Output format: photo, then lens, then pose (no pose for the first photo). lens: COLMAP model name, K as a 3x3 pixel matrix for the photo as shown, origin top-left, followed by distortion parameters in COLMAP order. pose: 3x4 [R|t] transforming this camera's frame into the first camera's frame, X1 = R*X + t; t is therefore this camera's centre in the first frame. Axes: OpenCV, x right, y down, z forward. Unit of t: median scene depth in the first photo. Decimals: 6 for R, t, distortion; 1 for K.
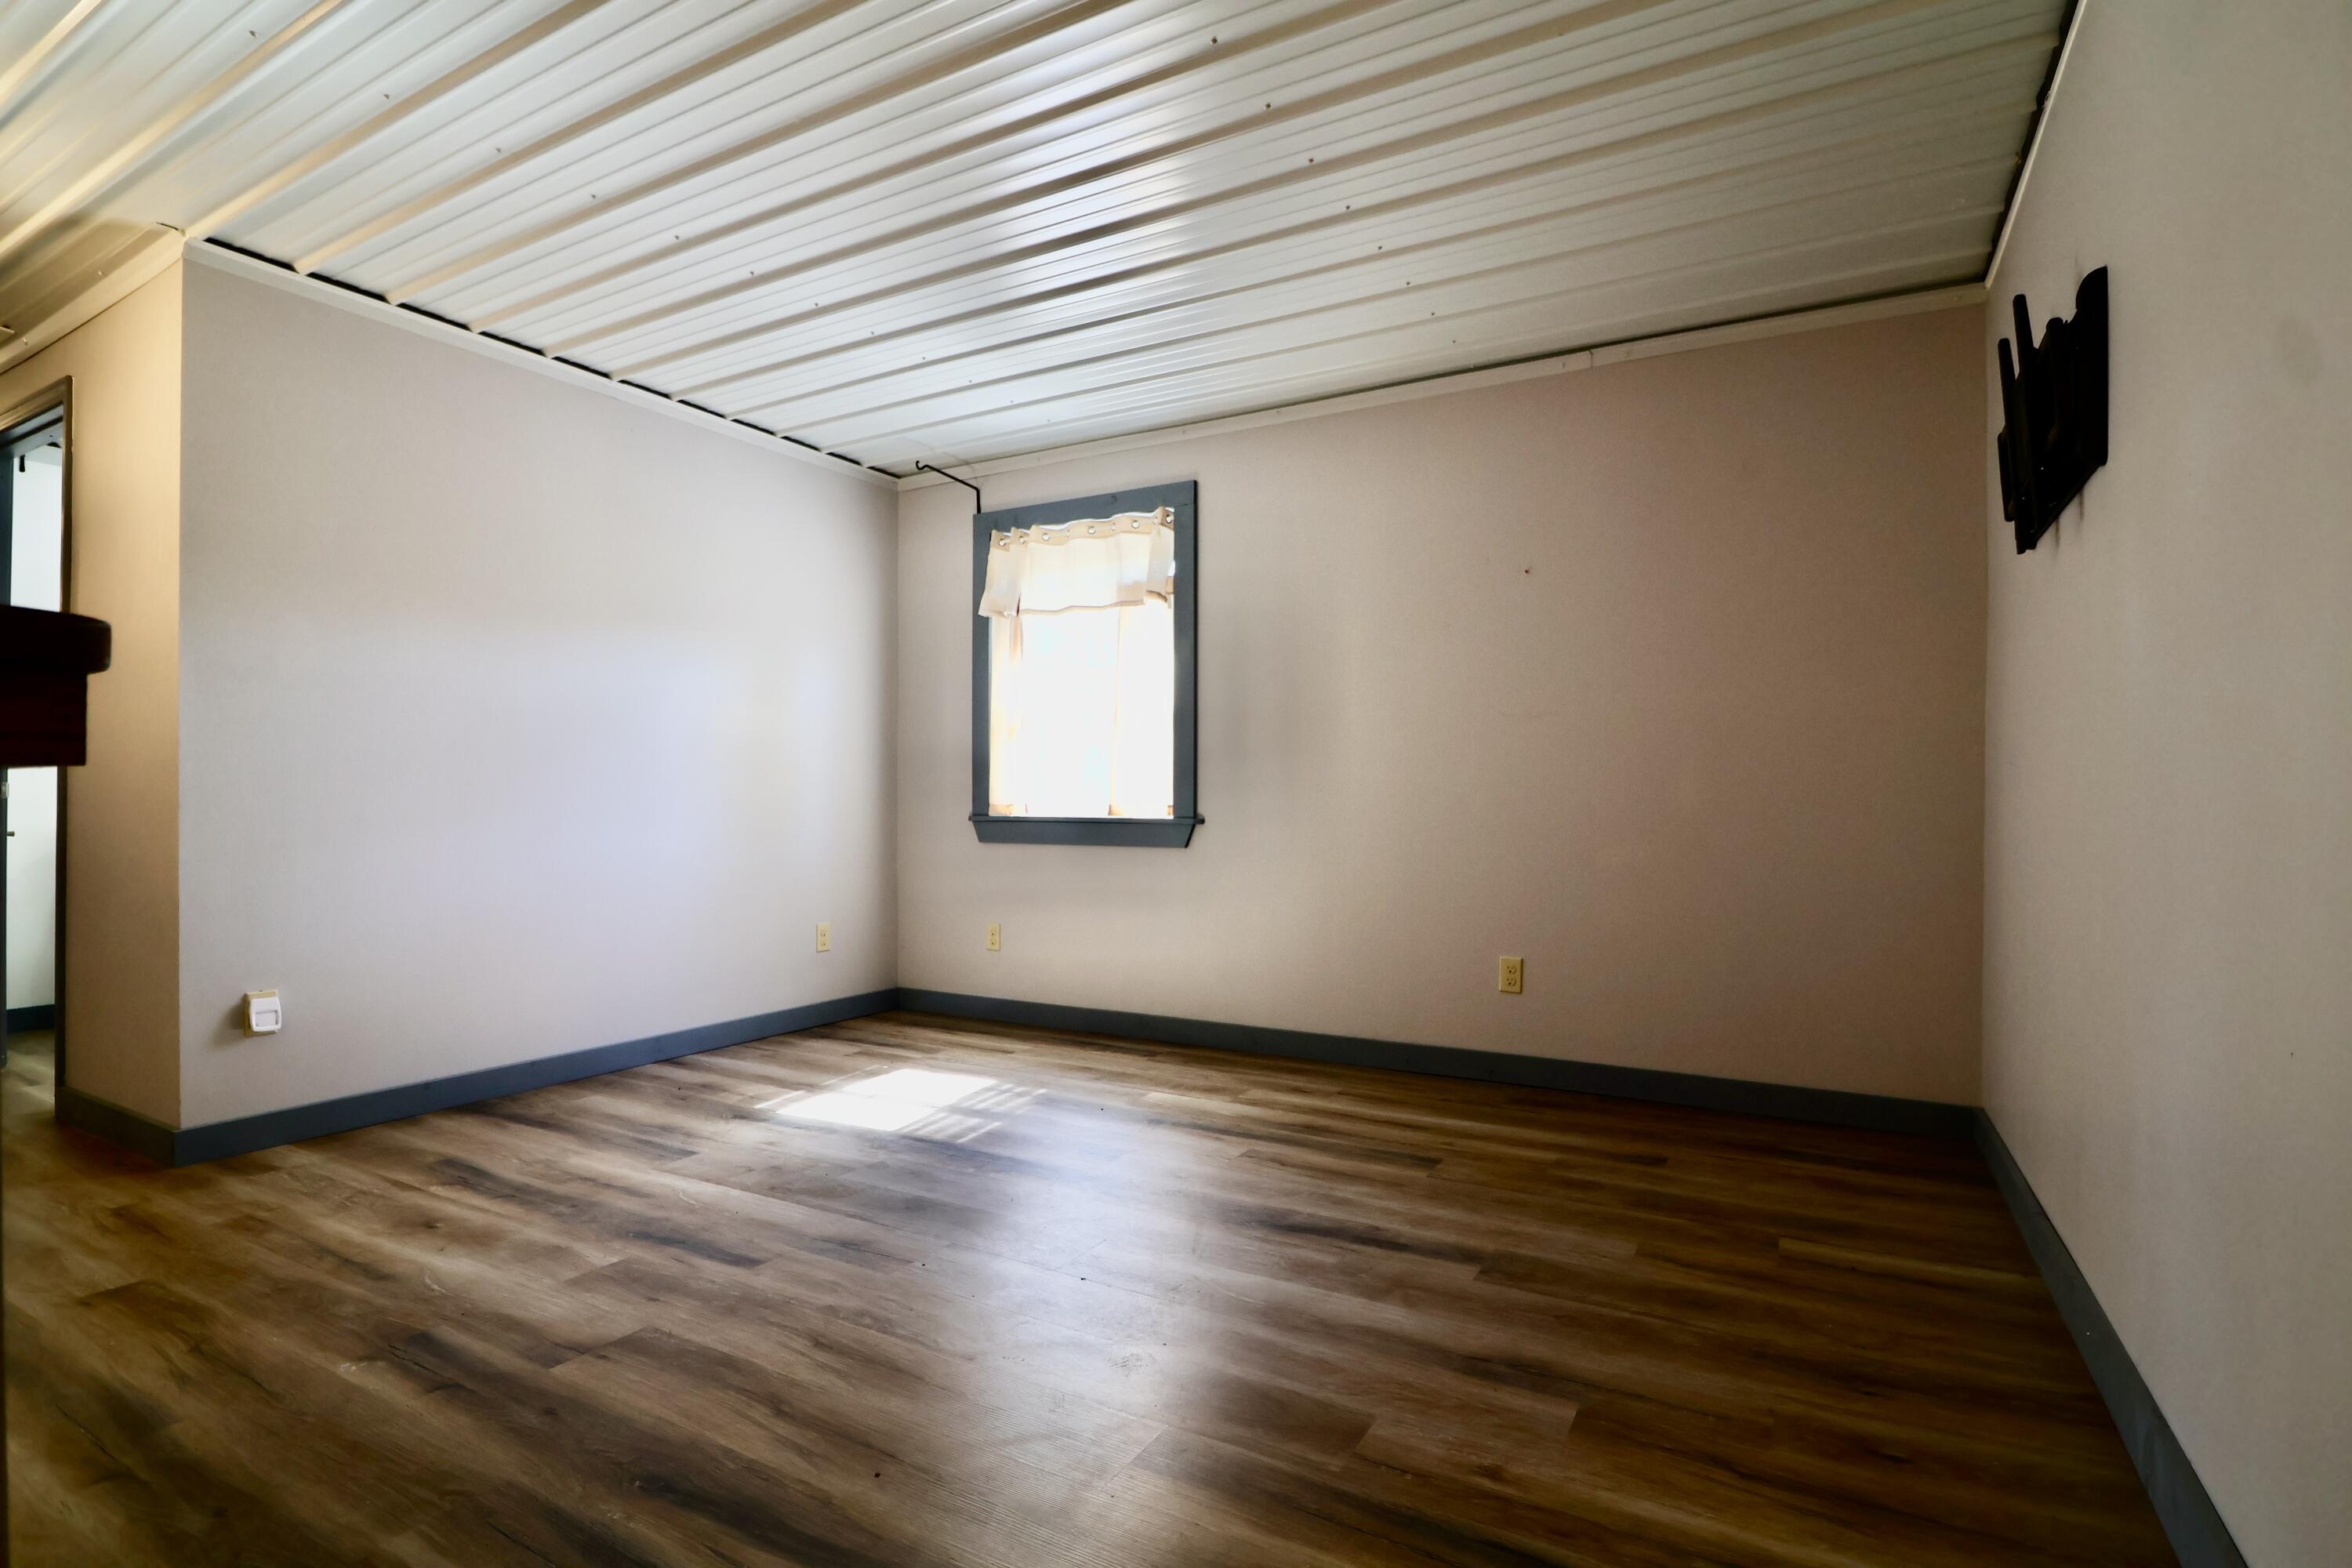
lens RADIAL K [[1139.8, 0, 1166.9], [0, 1139.8, 789.1], [0, 0, 1]] dist [-0.000785, -0.012550]
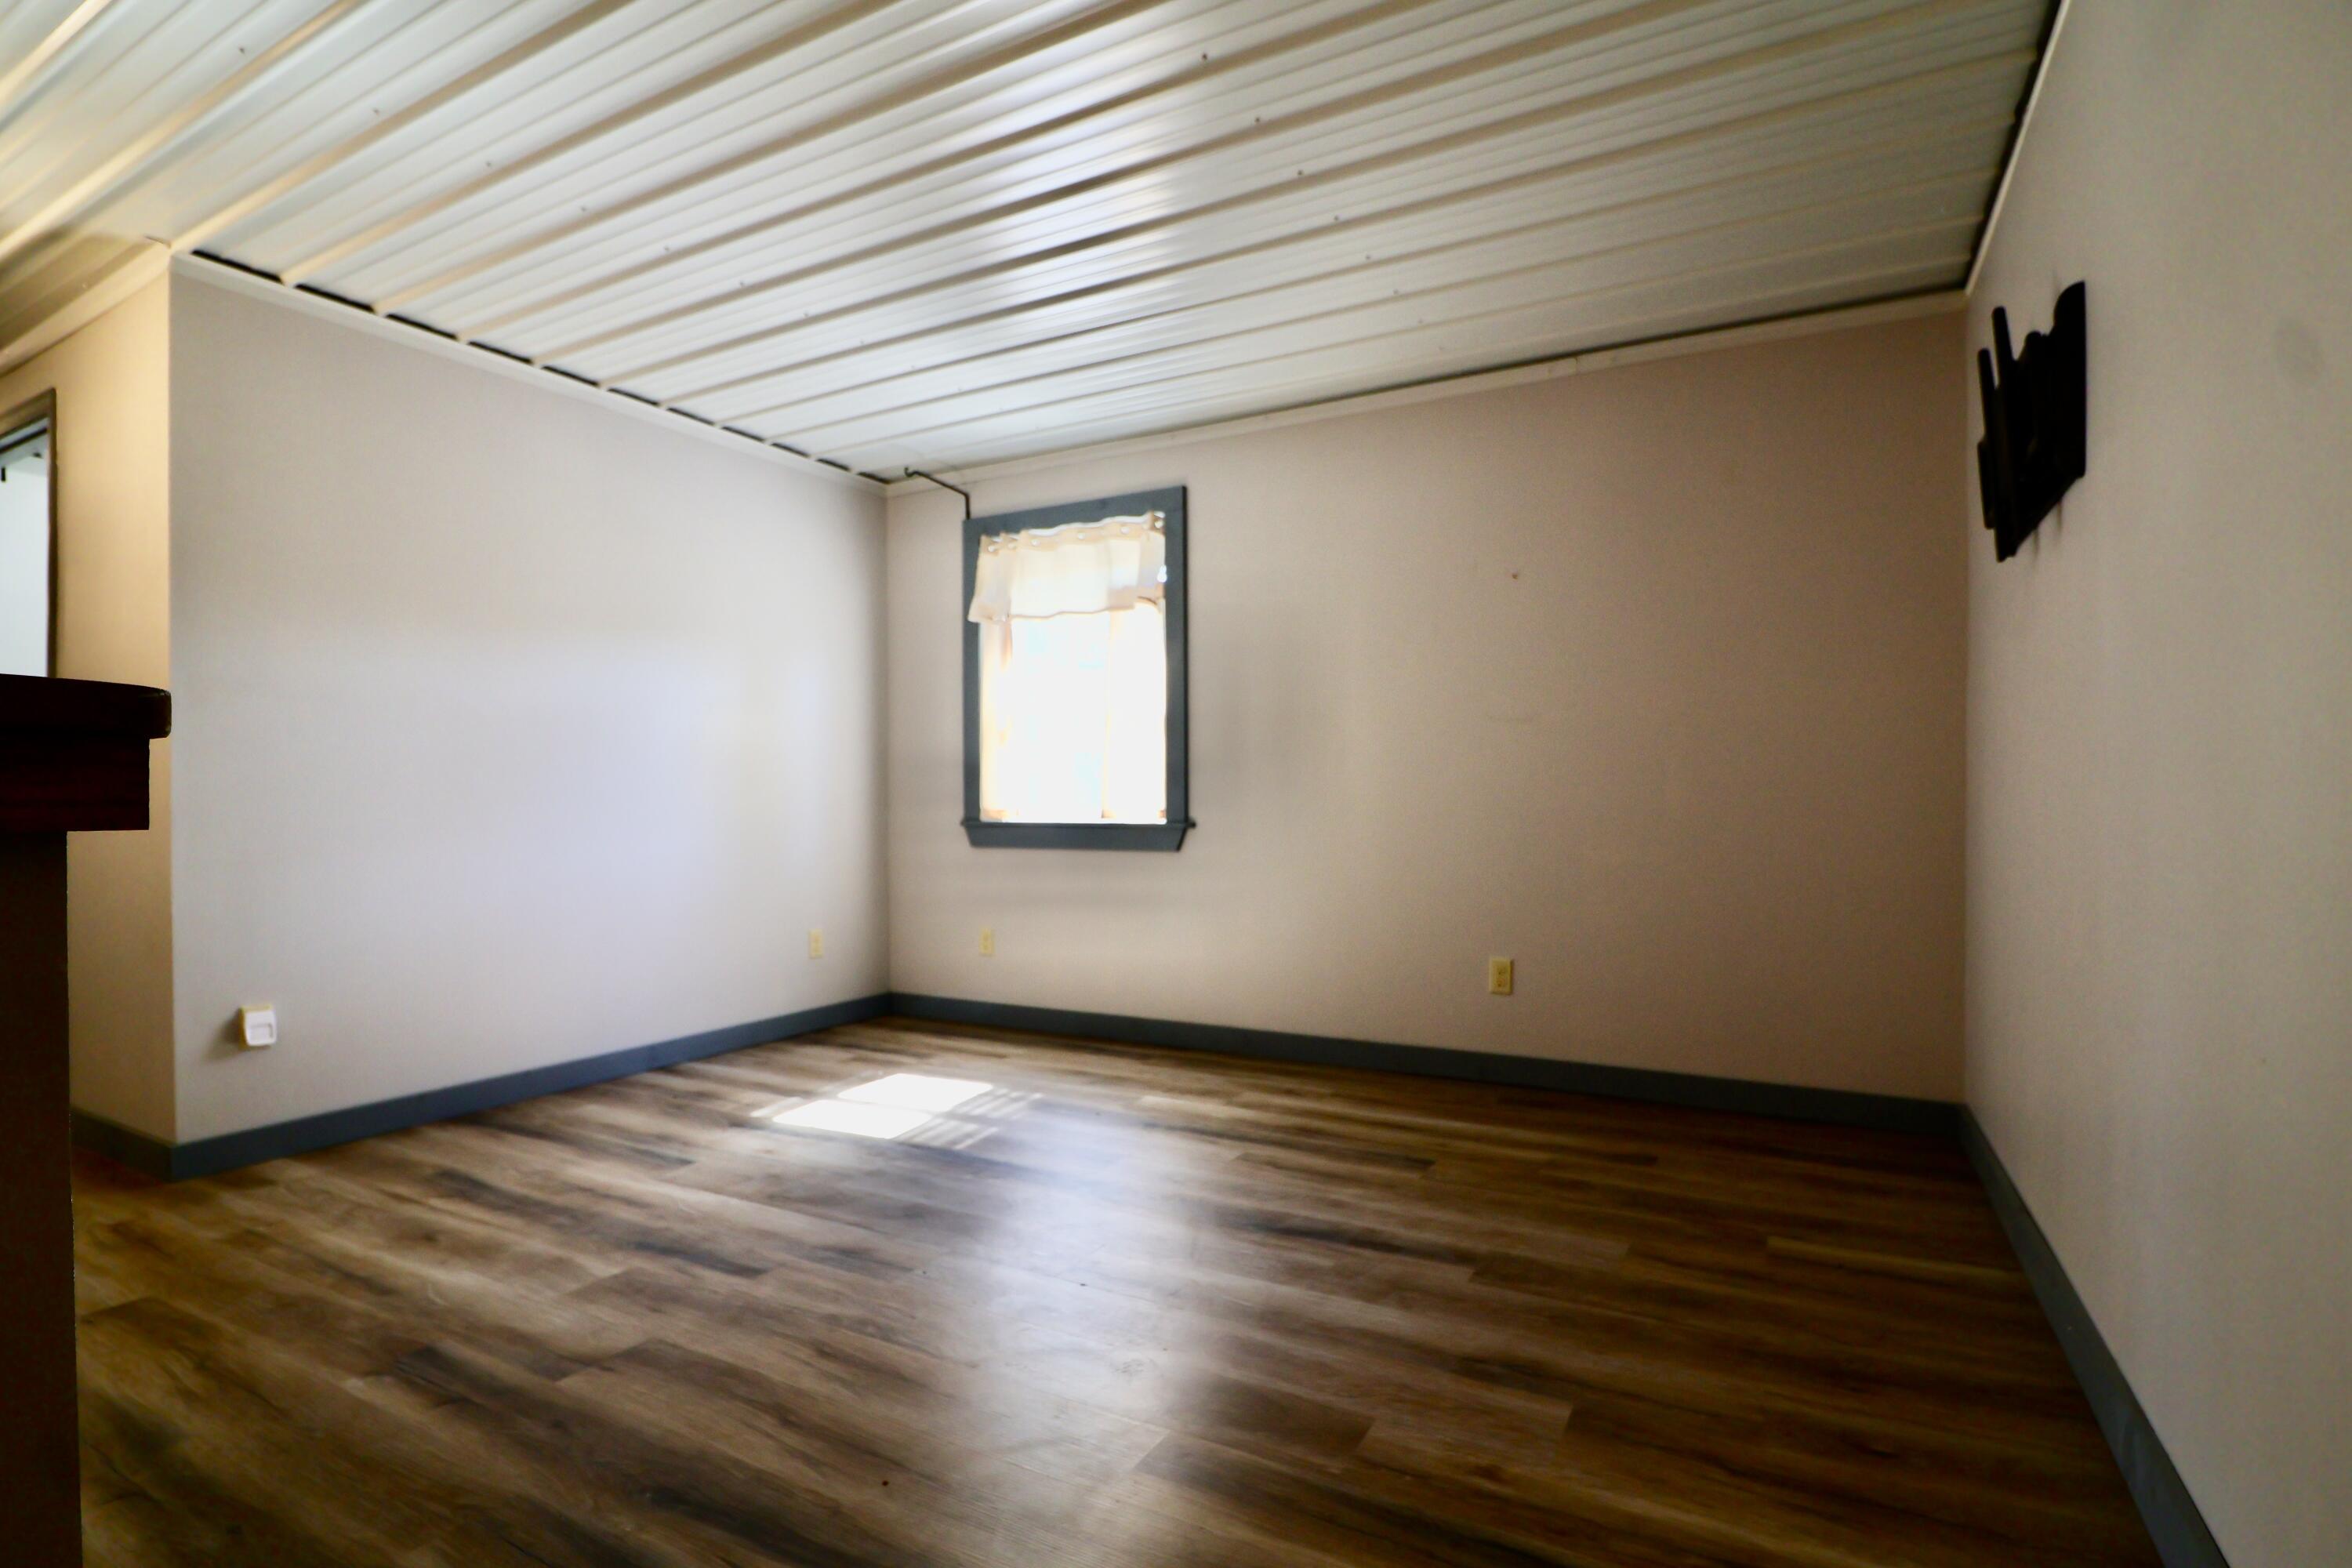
lens RADIAL K [[1139.8, 0, 1166.9], [0, 1139.8, 791.9], [0, 0, 1]] dist [-0.000785, -0.012550]
pose [[0.999914, -0.006672, 0.011293, -0.007204], [0.006629, 0.999971, 0.003799, -0.009980], [-0.011318, -0.003724, 0.999929, -0.009039]]
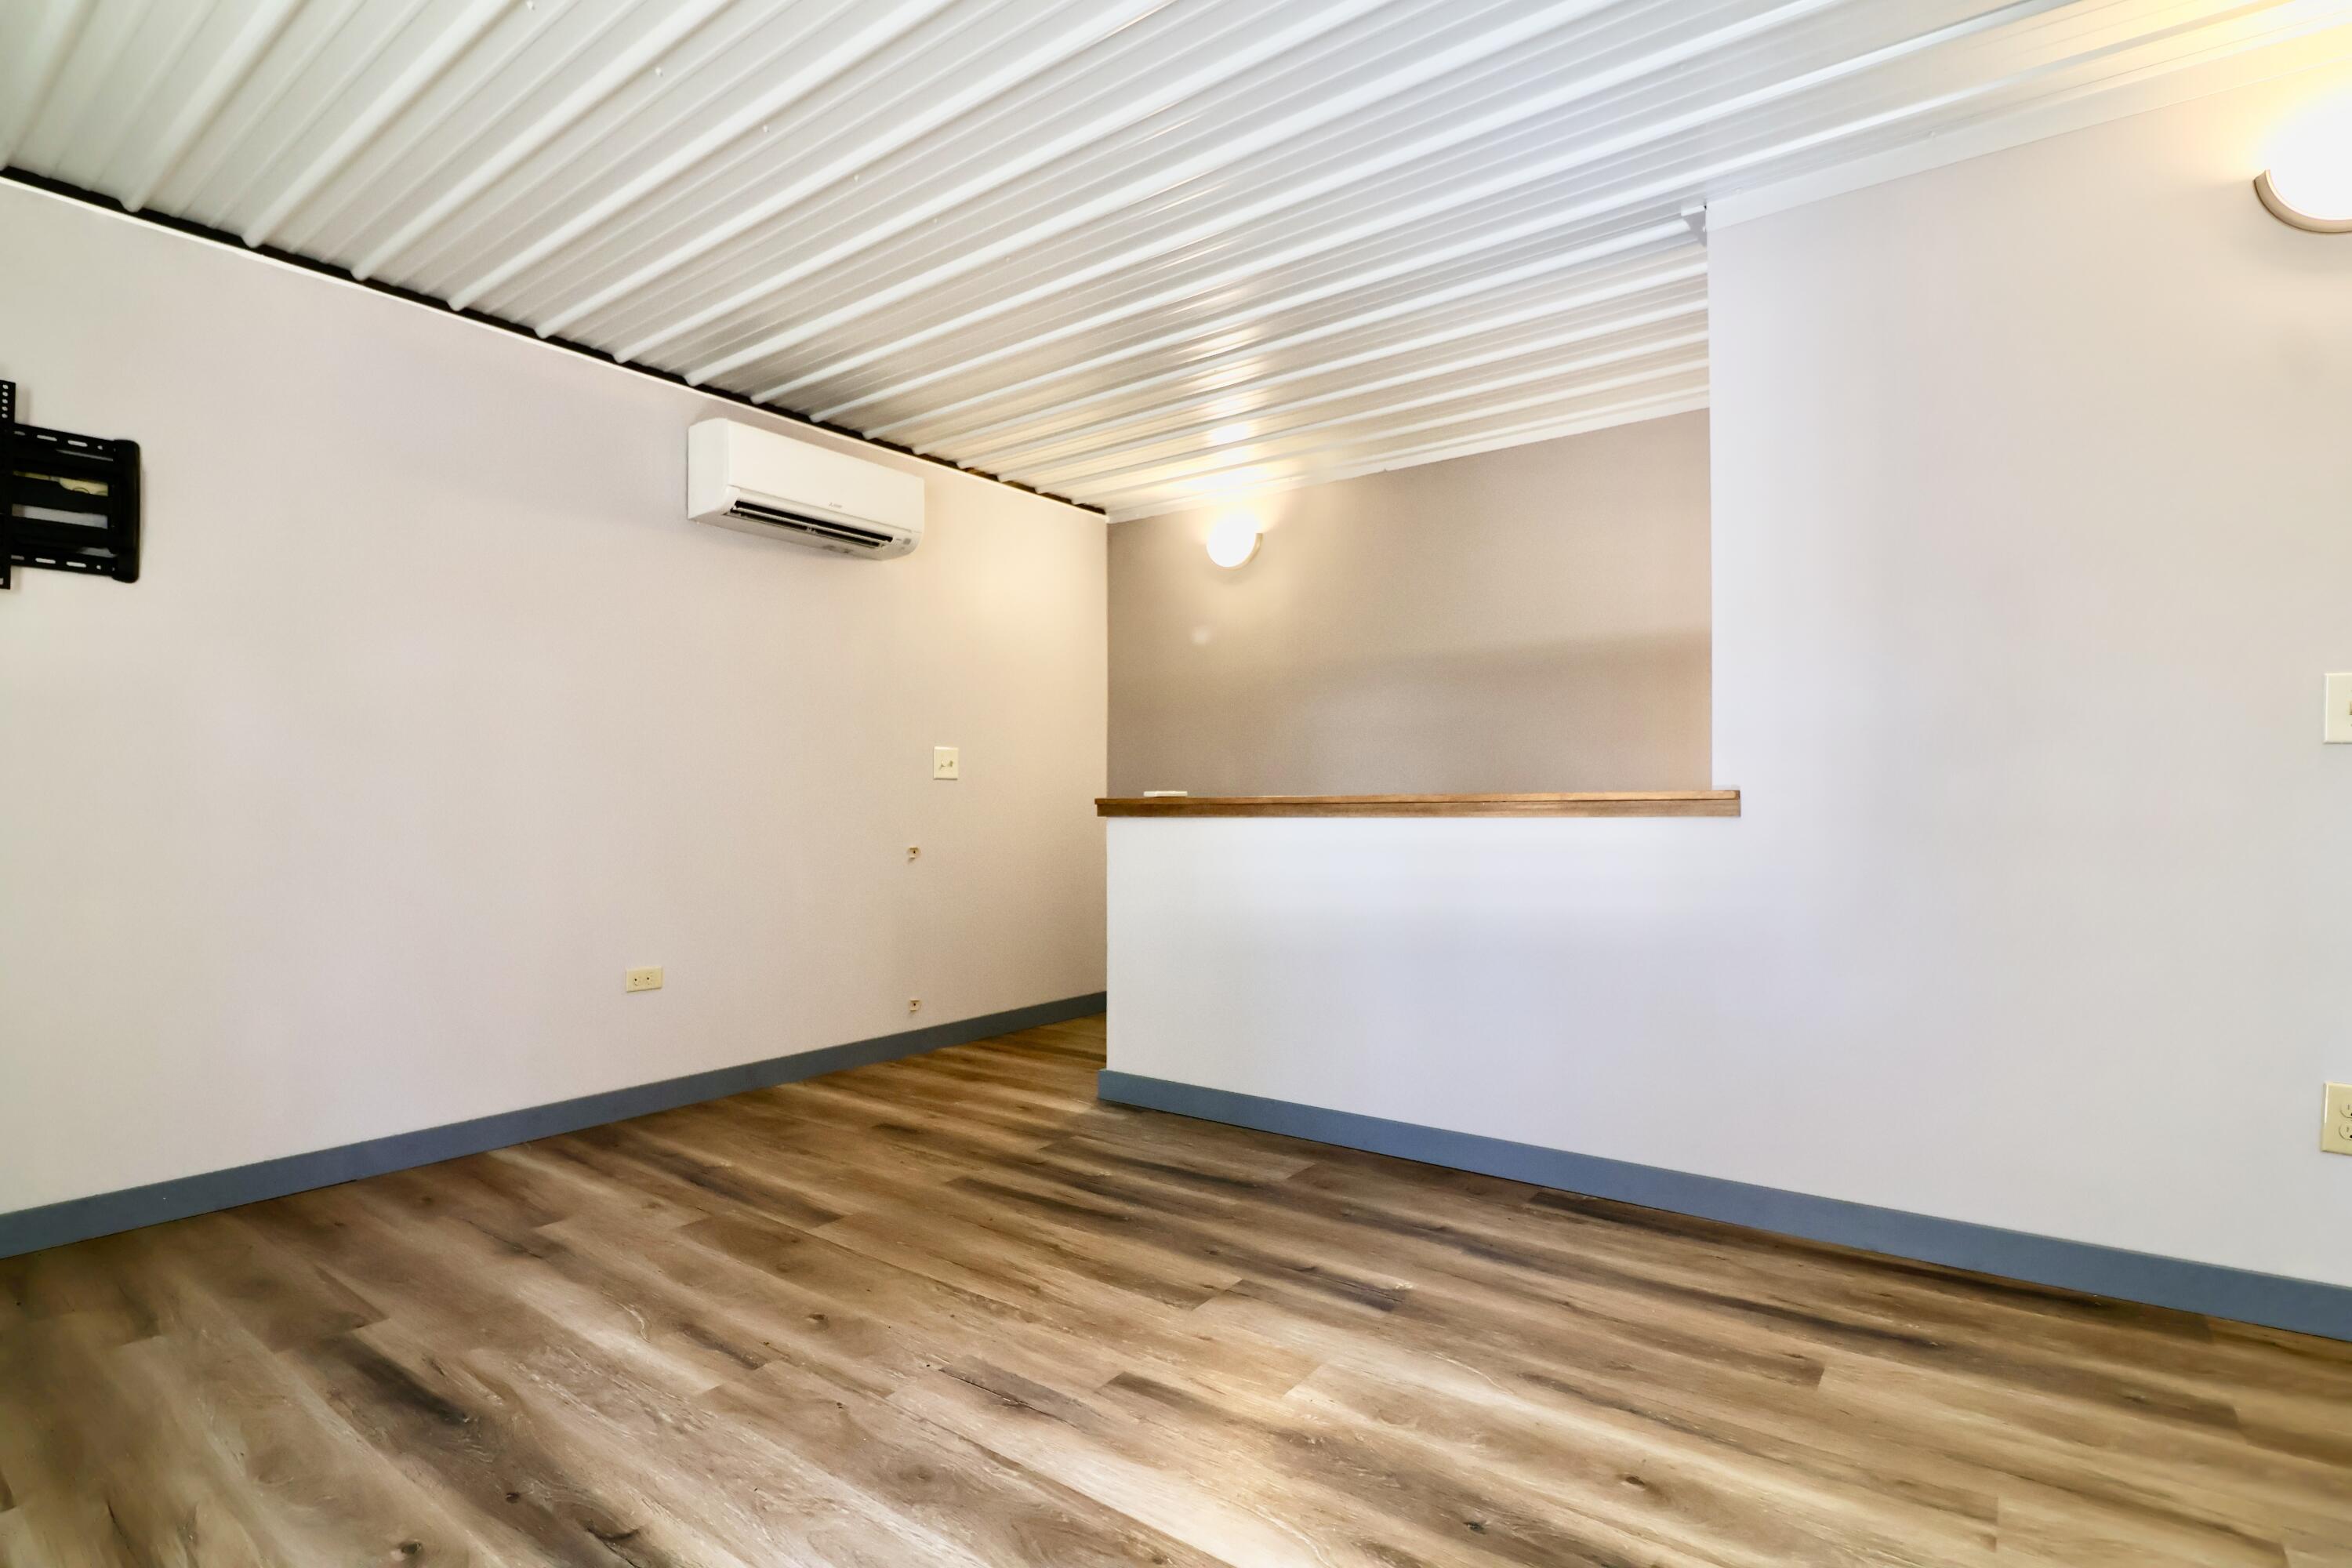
lens RADIAL K [[1139.8, 0, 1162.6], [0, 1139.8, 792.4], [0, 0, 1]] dist [-0.000785, -0.012550]
pose [[-0.992303, 0.002325, 0.123815, -0.474336], [-0.000650, 0.999712, -0.023984, 0.002630], [-0.123835, -0.023880, -0.992015, 1.757154]]
